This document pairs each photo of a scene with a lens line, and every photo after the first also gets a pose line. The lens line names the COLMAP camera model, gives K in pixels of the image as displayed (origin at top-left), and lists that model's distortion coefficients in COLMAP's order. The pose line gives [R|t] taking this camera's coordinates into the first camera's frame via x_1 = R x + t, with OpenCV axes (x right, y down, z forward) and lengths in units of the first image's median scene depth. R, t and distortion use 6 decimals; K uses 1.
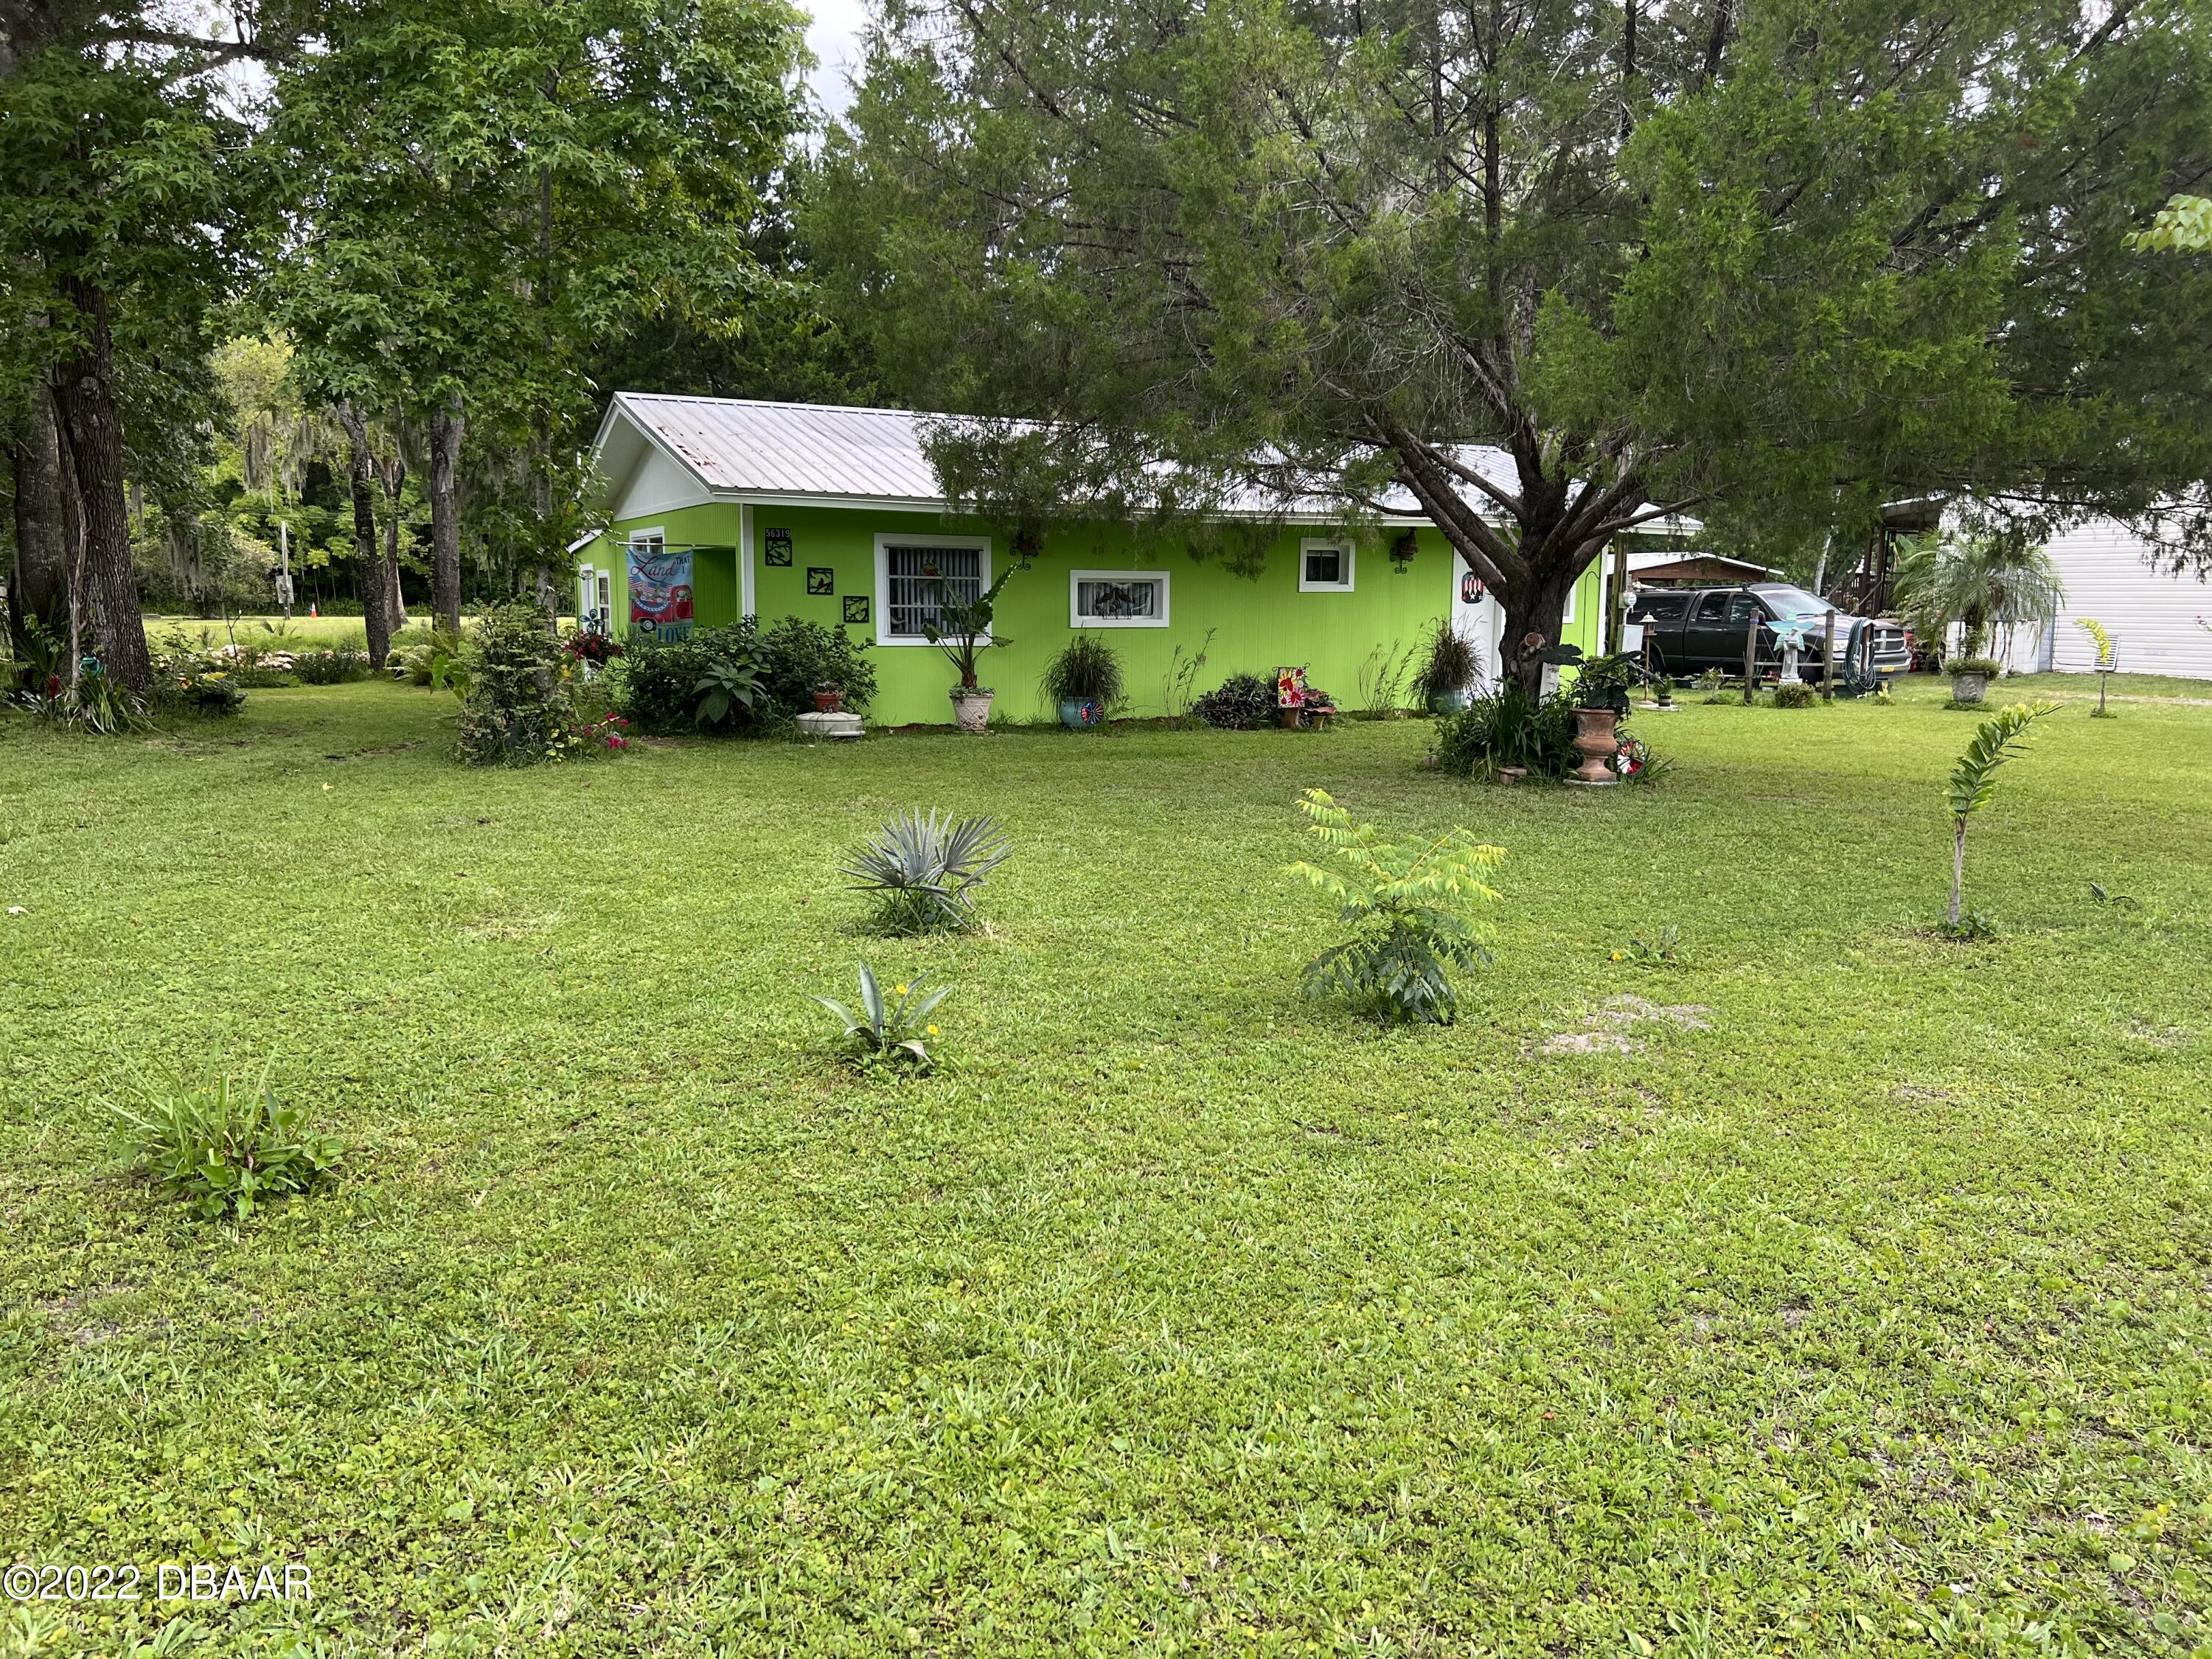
lens RADIAL K [[1659.4, 0, 1101.6], [0, 1659.4, 834.2], [0, 0, 1]] dist [0.097376, -0.002595]
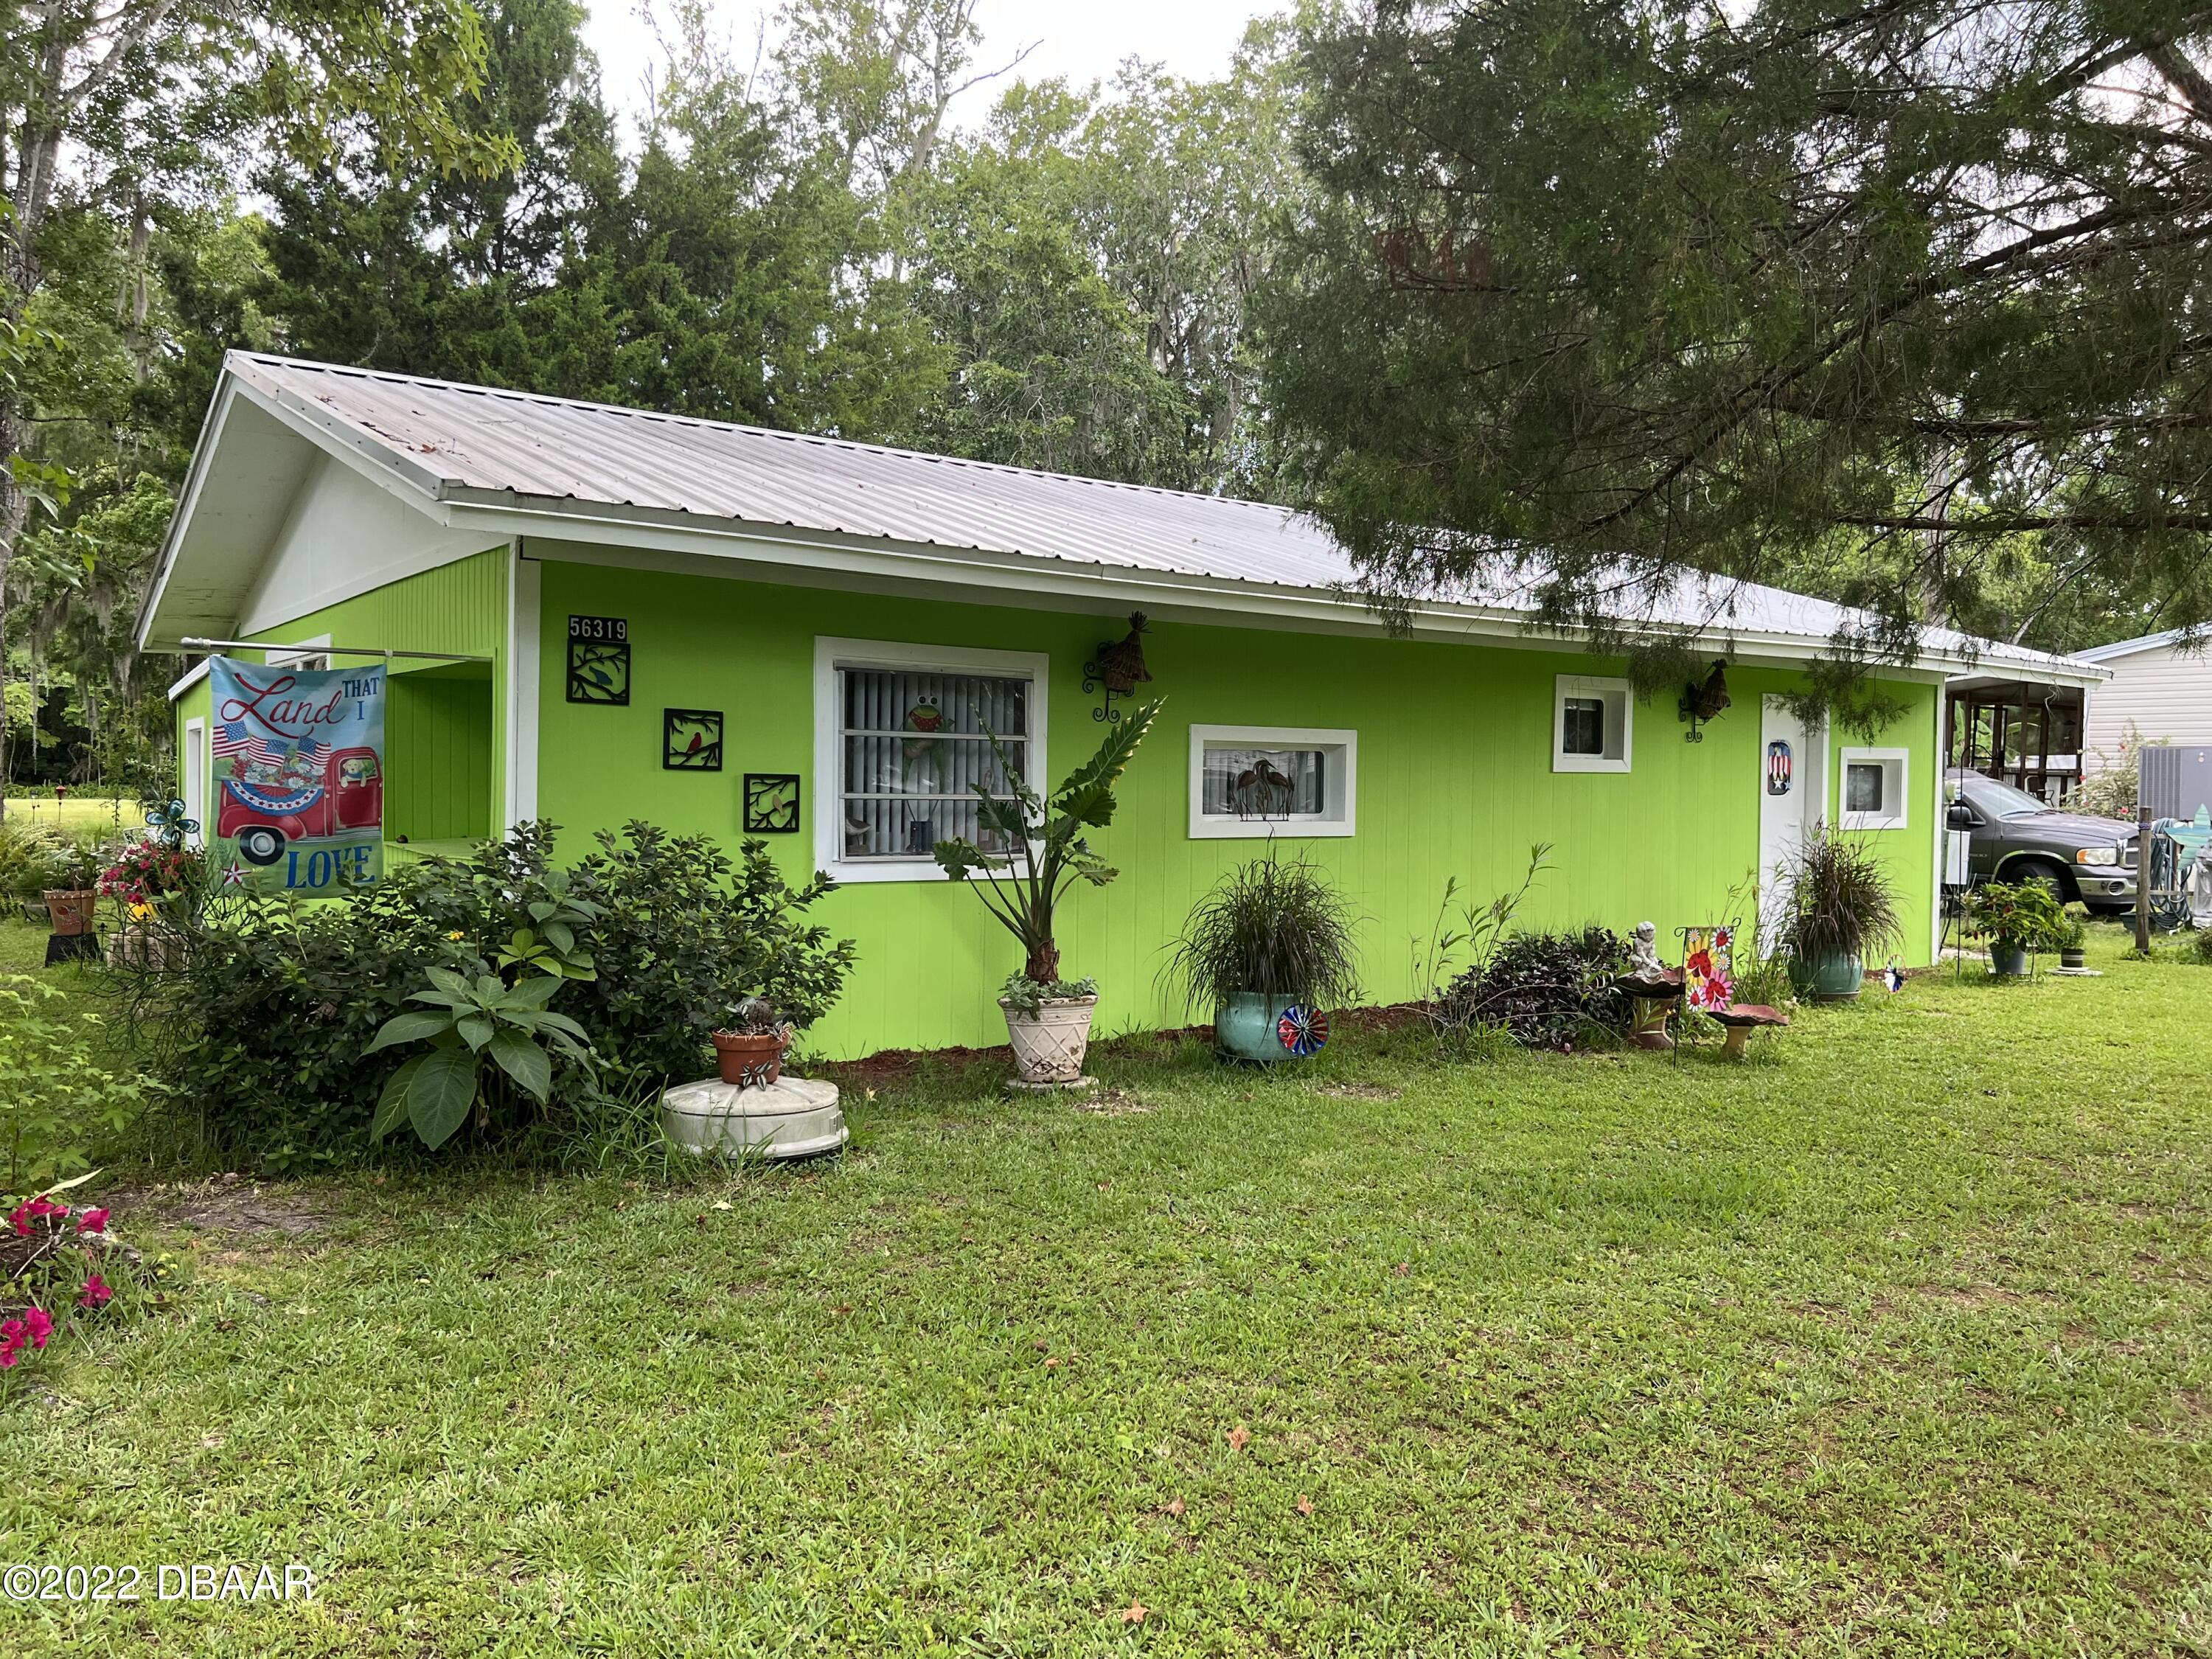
lens RADIAL K [[1688.1, 0, 1106.7], [0, 1688.1, 843.3], [0, 0, 1]] dist [0.042544, 0.000127]
pose [[0.987871, 0.000812, 0.155273, -0.129888], [0.015031, 0.994790, -0.100832, -0.078150], [-0.154546, 0.101943, 0.982712, 0.548091]]
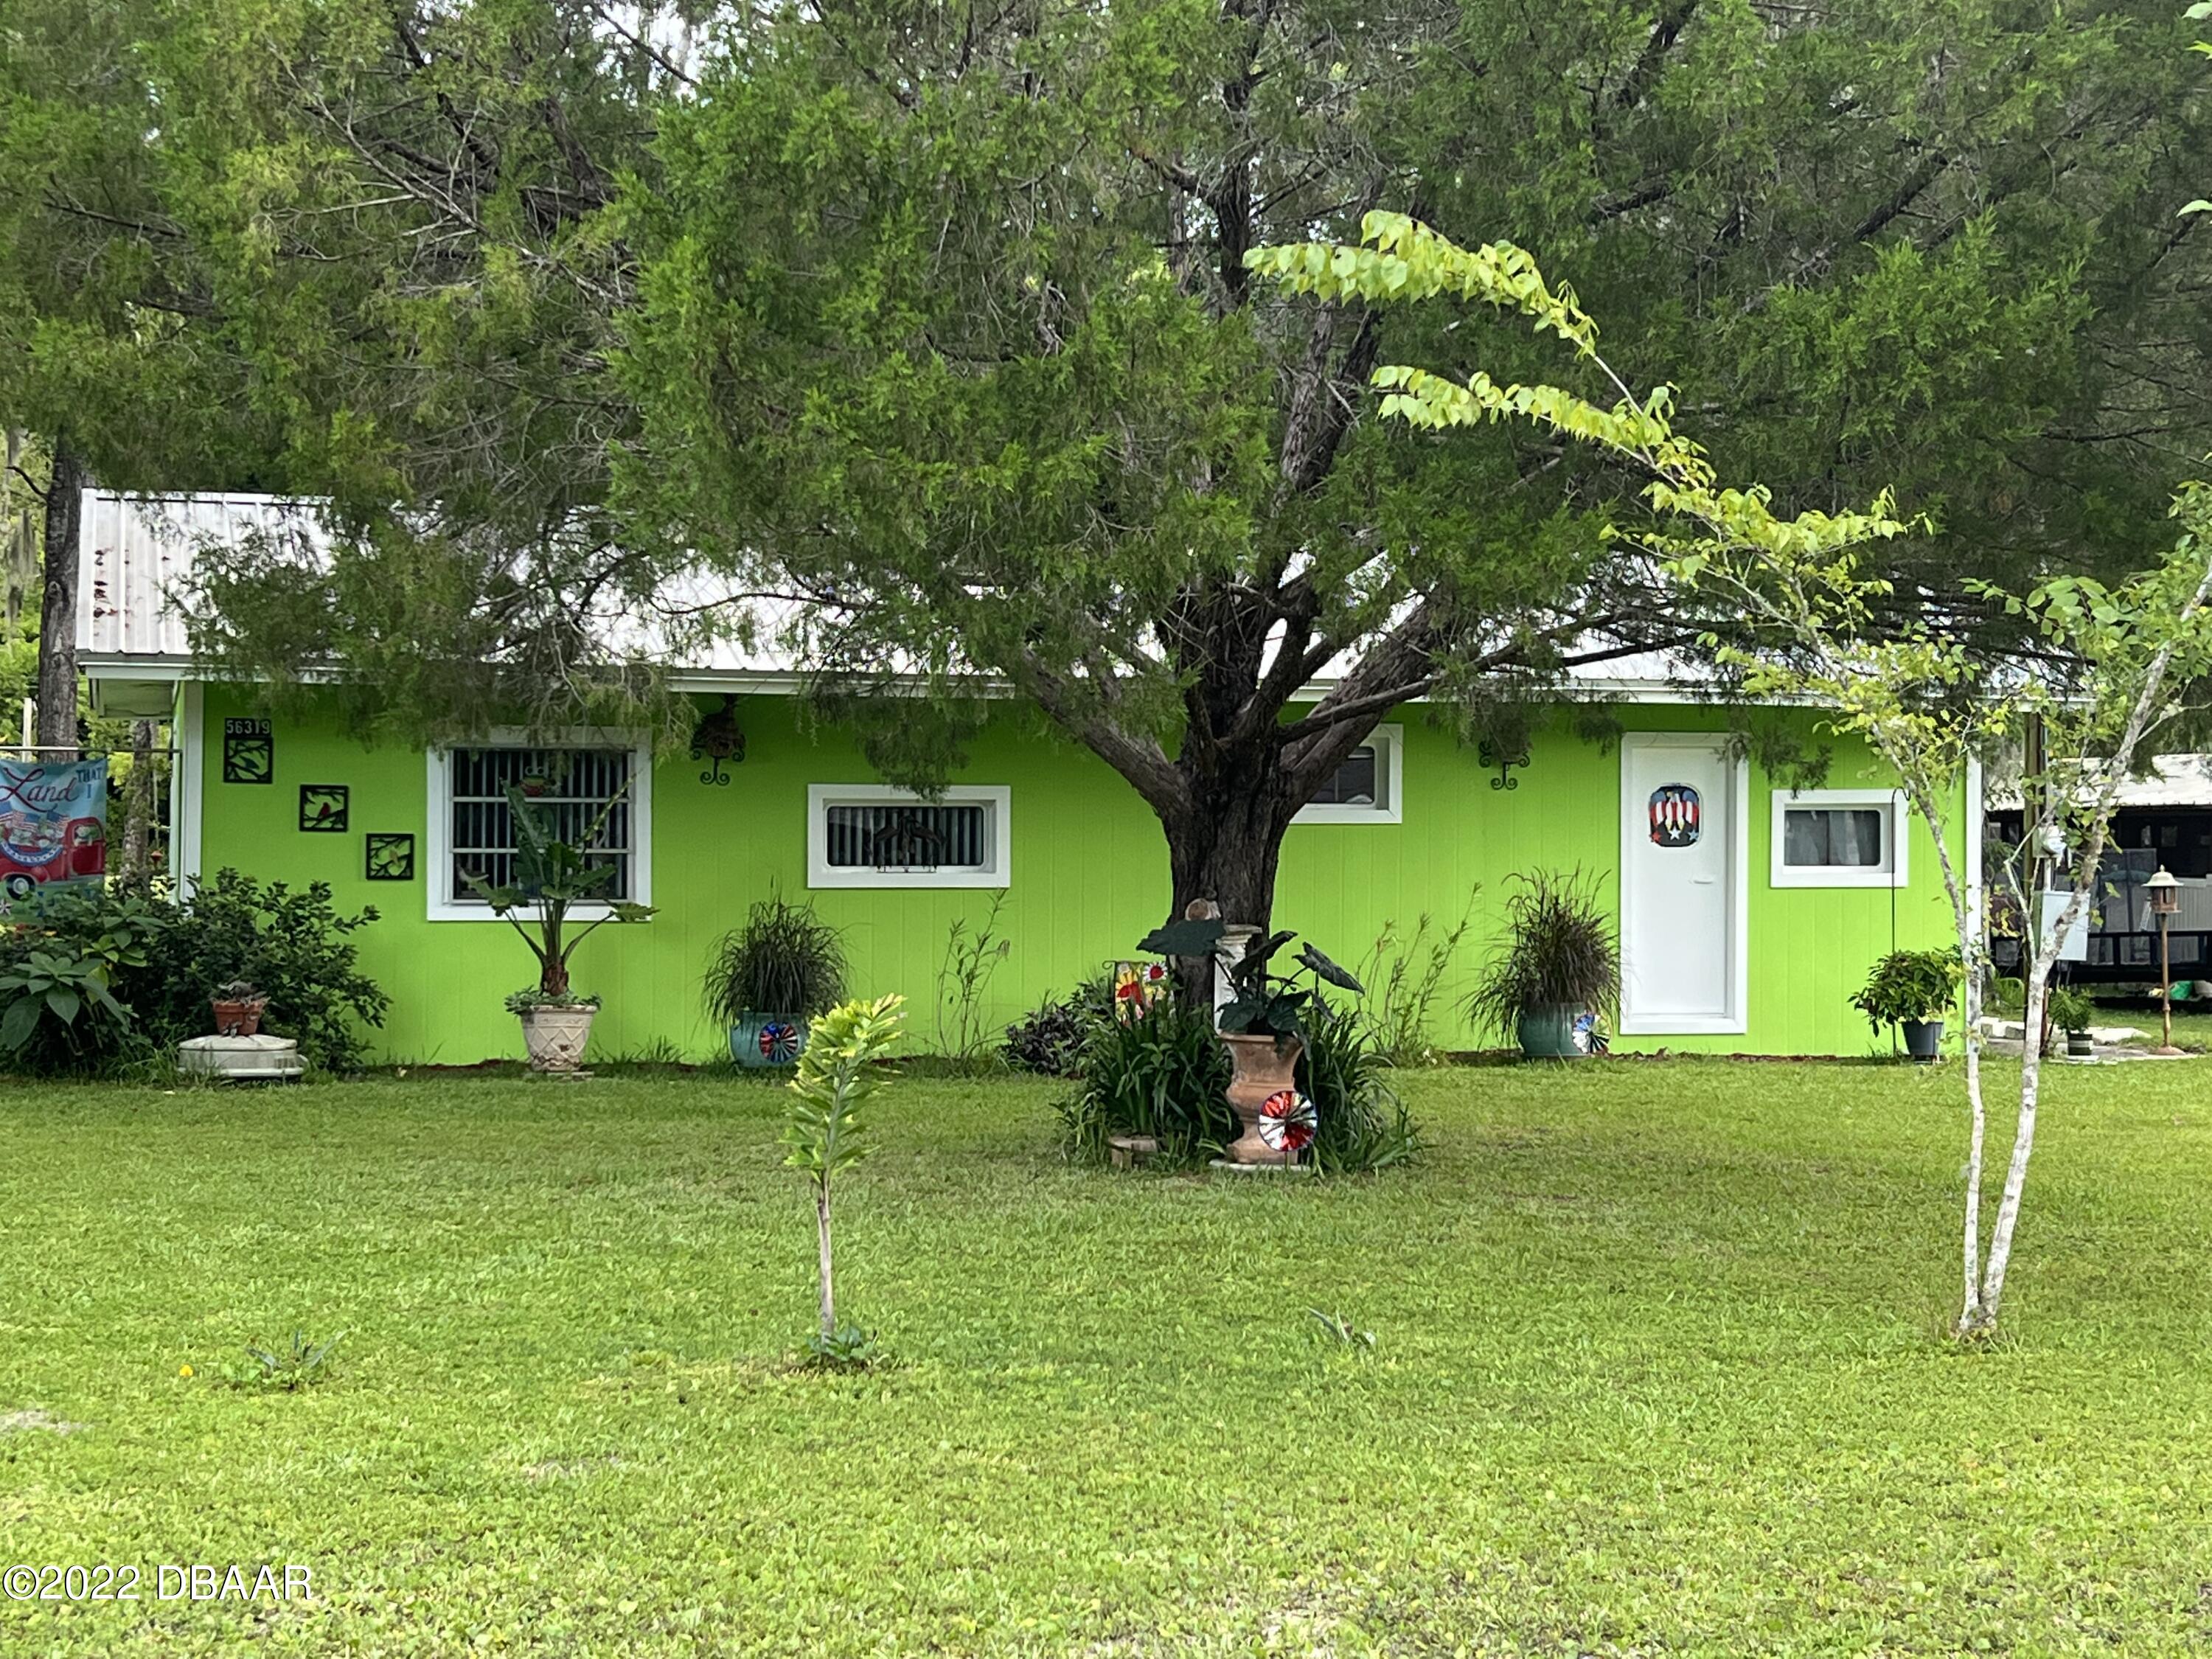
lens RADIAL K [[3675.2, 0, 1104.1], [0, 3675.2, 825.6], [0, 0, 1]] dist [0.141388, 0.000000]
pose [[0.976067, -0.001279, -0.217467, 0.363620], [-0.029211, 0.990150, -0.136931, 0.019140], [0.215500, 0.140006, 0.966415, -0.160843]]
